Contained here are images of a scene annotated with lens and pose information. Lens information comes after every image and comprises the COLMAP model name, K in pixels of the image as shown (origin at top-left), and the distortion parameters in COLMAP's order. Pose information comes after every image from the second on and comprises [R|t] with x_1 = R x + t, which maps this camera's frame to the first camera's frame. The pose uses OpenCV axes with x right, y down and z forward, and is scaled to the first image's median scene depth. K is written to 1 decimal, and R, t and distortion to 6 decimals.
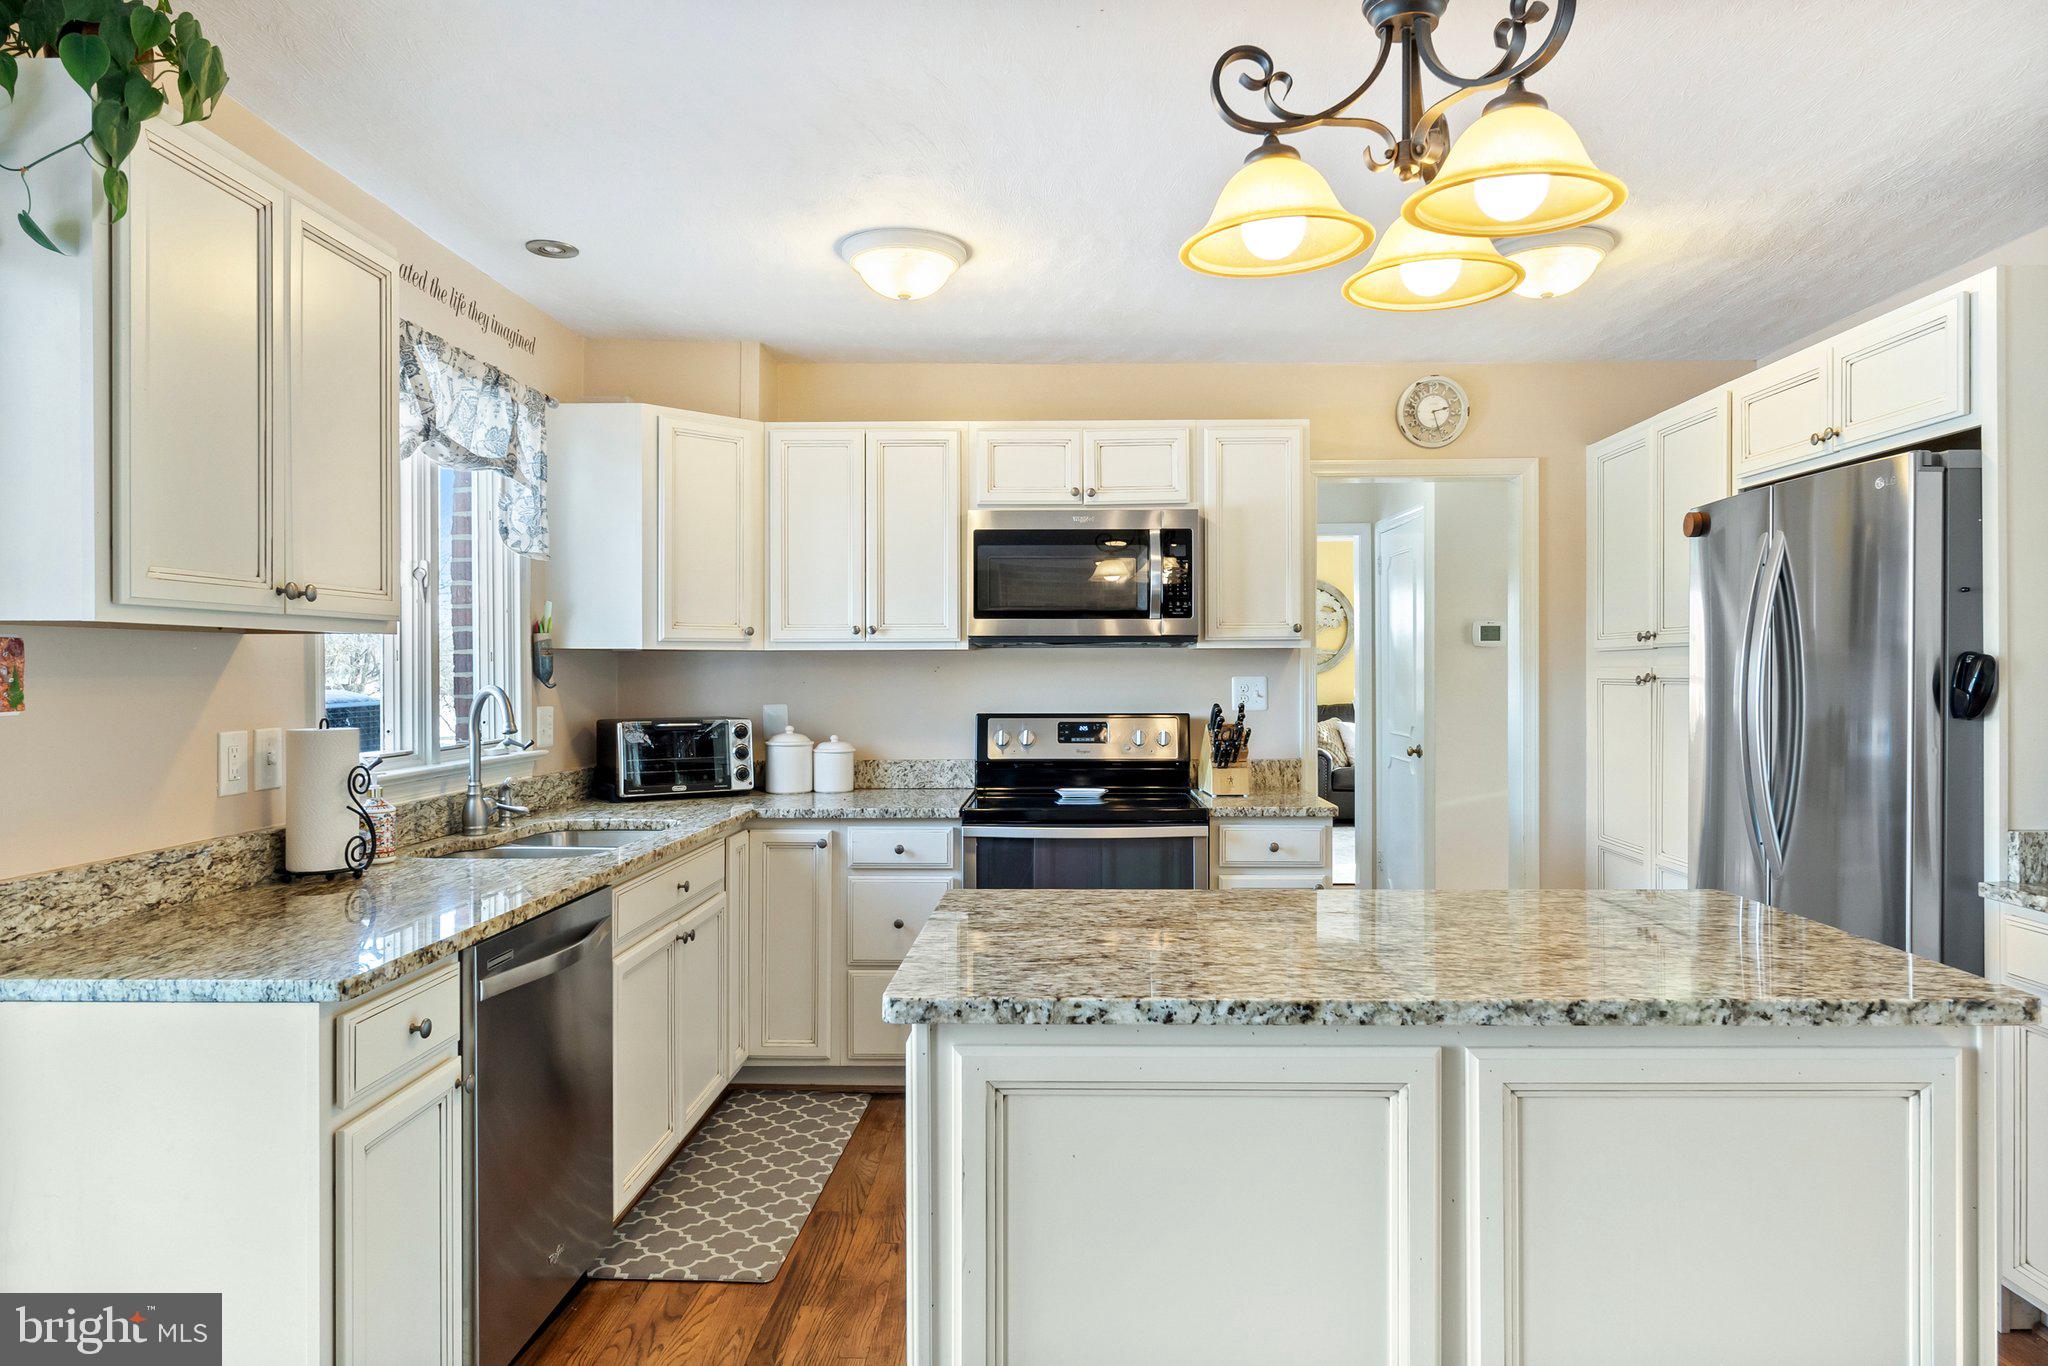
lens RADIAL K [[1234.9, 0, 1062.3], [0, 1234.9, 735.7], [0, 0, 1]] dist [-0.003983, -0.000526]
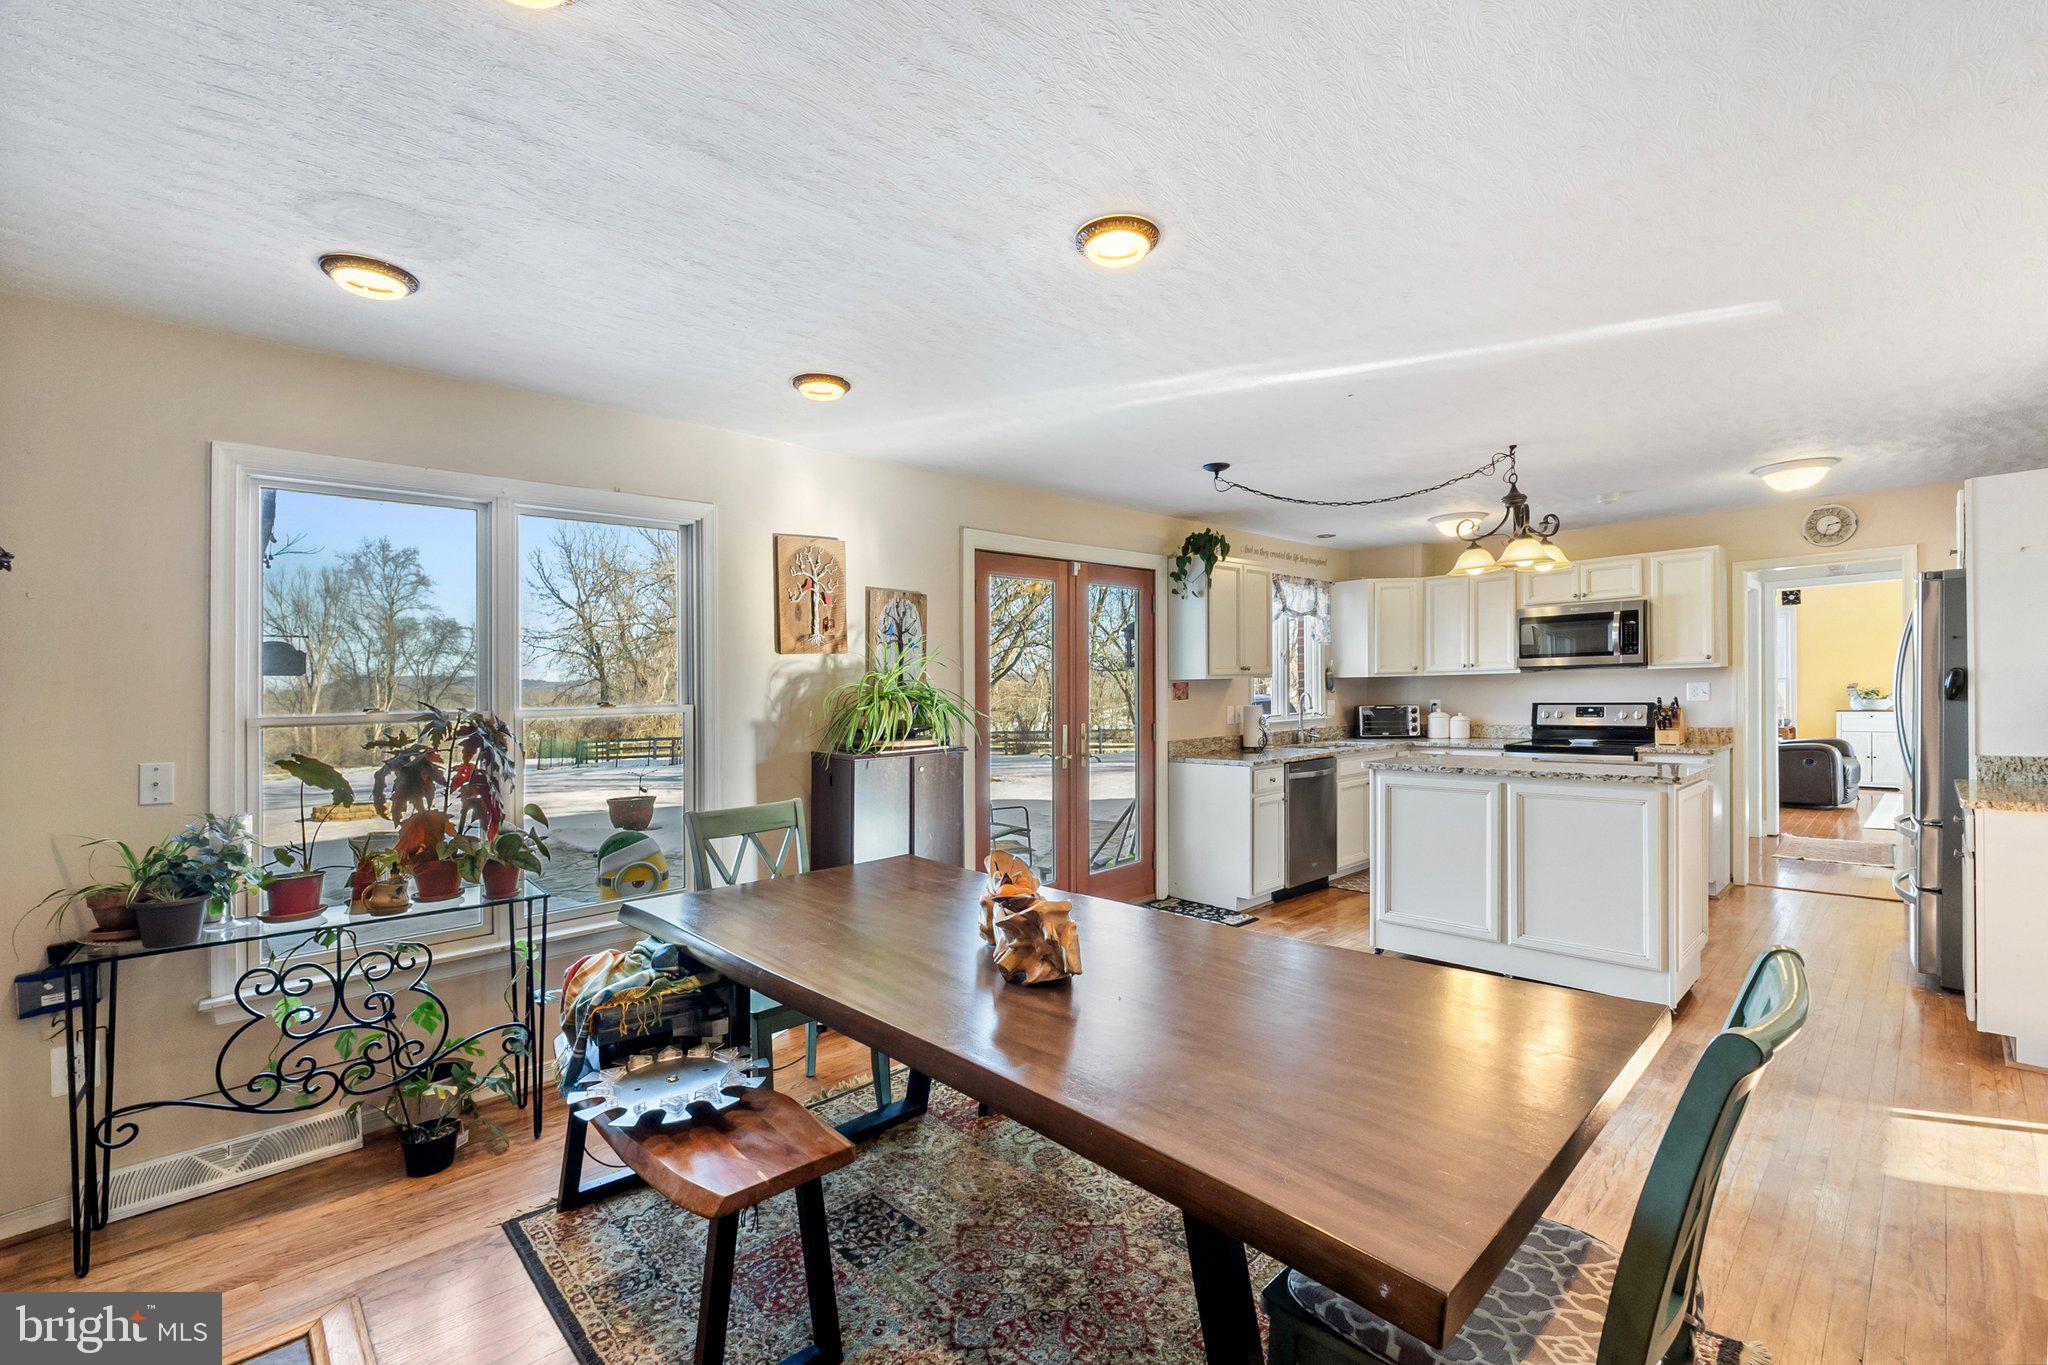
lens RADIAL K [[893.0, 0, 1009.5], [0, 893.0, 663.2], [0, 0, 1]] dist [-0.005098, -0.000328]
pose [[0.683464, -0.035707, -0.729111, 0.485665], [-0.015803, 0.997845, -0.063681, 0.028589], [0.729813, 0.055046, 0.681427, -0.769499]]
